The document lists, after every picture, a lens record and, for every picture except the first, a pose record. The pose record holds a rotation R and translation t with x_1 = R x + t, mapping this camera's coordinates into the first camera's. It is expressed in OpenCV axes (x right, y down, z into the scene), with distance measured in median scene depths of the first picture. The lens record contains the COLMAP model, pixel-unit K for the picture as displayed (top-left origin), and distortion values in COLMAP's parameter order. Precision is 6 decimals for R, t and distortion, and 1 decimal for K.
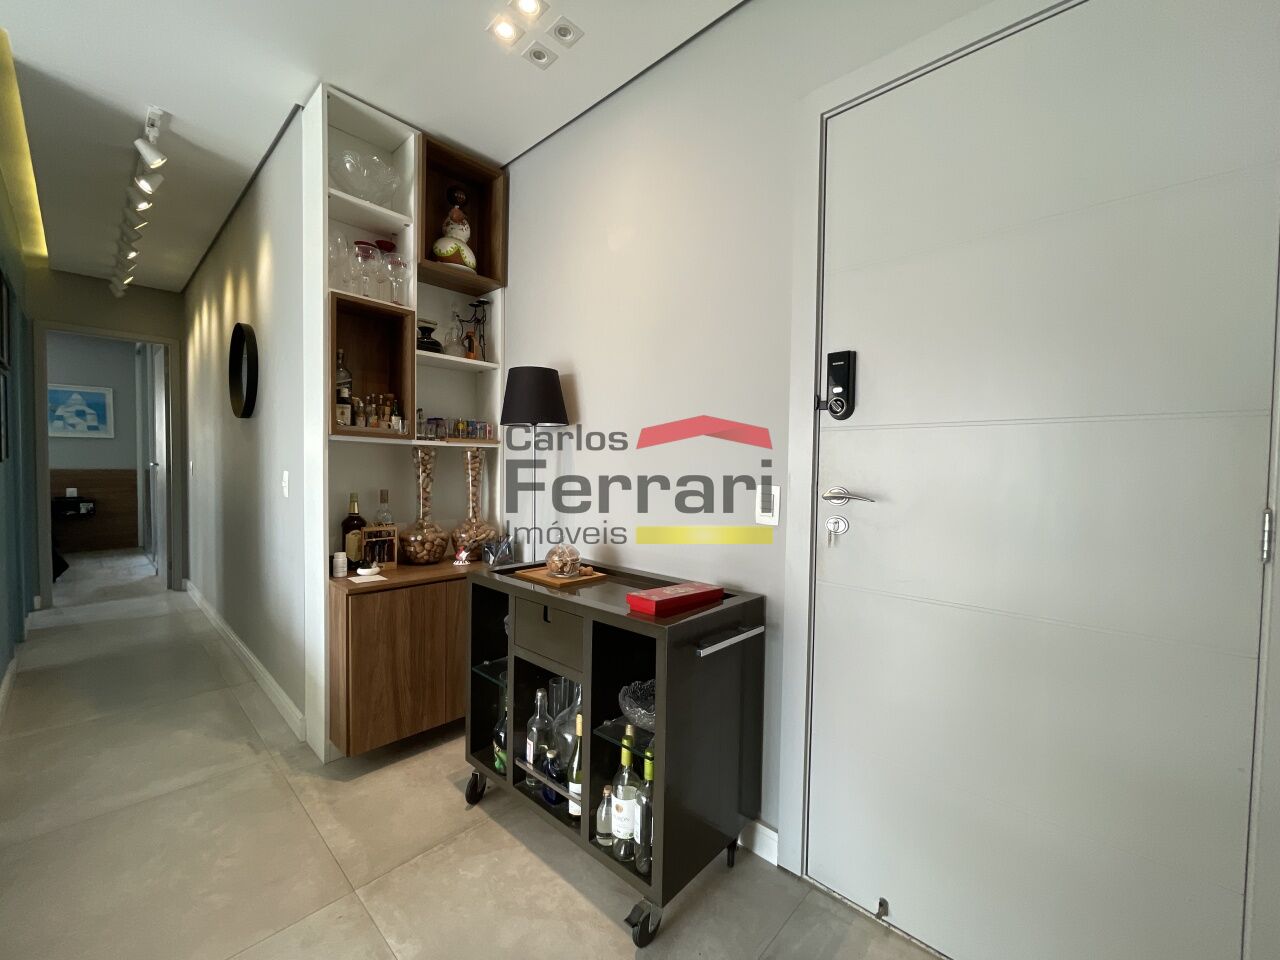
lens RADIAL K [[515.9, 0, 640.0], [0, 515.9, 480.0], [0, 0, 1]] dist [0.002805, 0.000212]
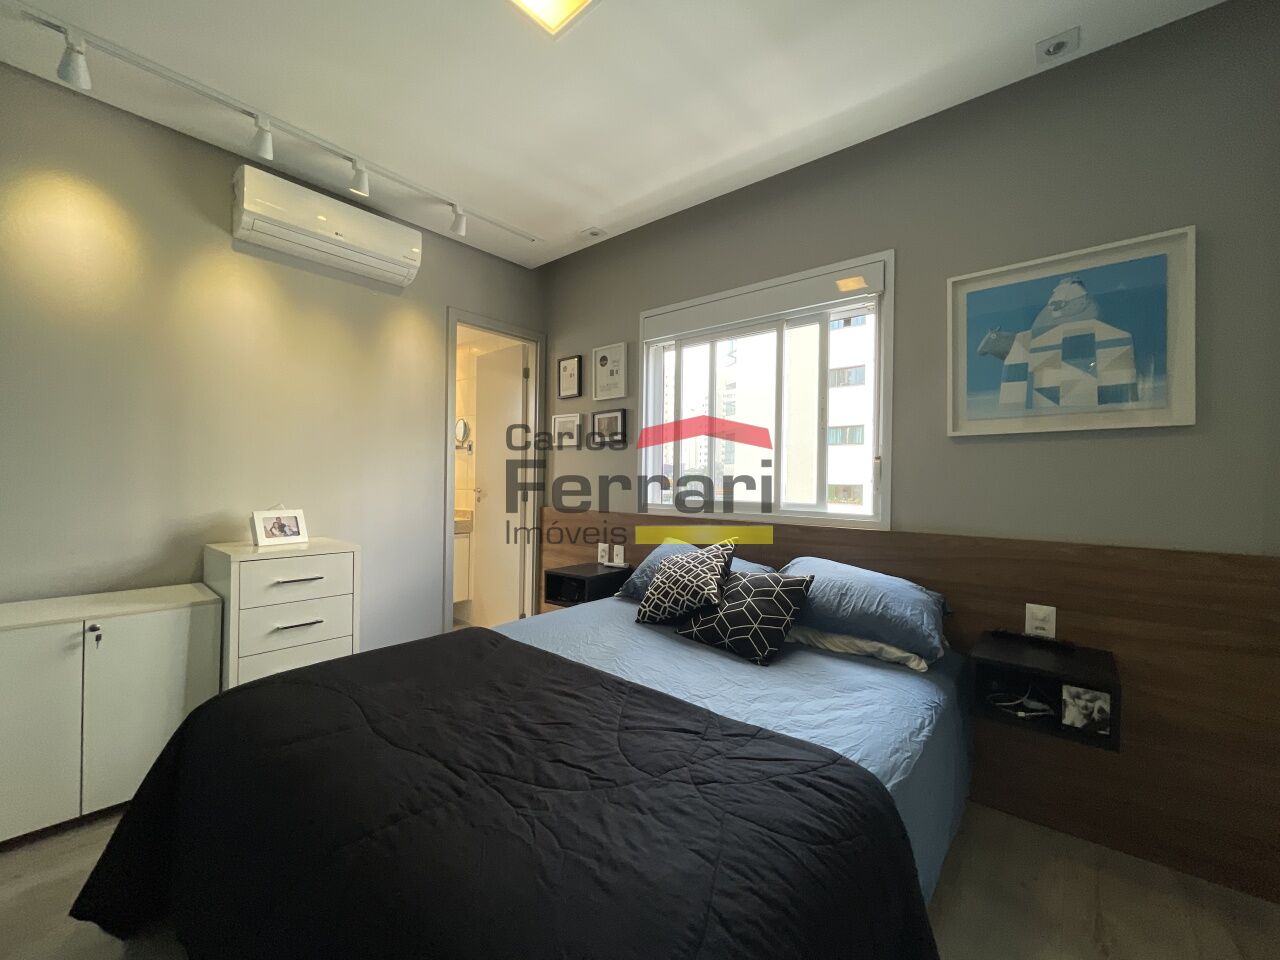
lens RADIAL K [[515.9, 0, 640.0], [0, 515.9, 480.0], [0, 0, 1]] dist [0.002805, 0.000212]
pose [[0.044231, -0.012847, -0.998939, -0.809263], [-0.047787, 0.998745, -0.014961, -0.040064], [0.997878, 0.048398, 0.043561, 0.752021]]
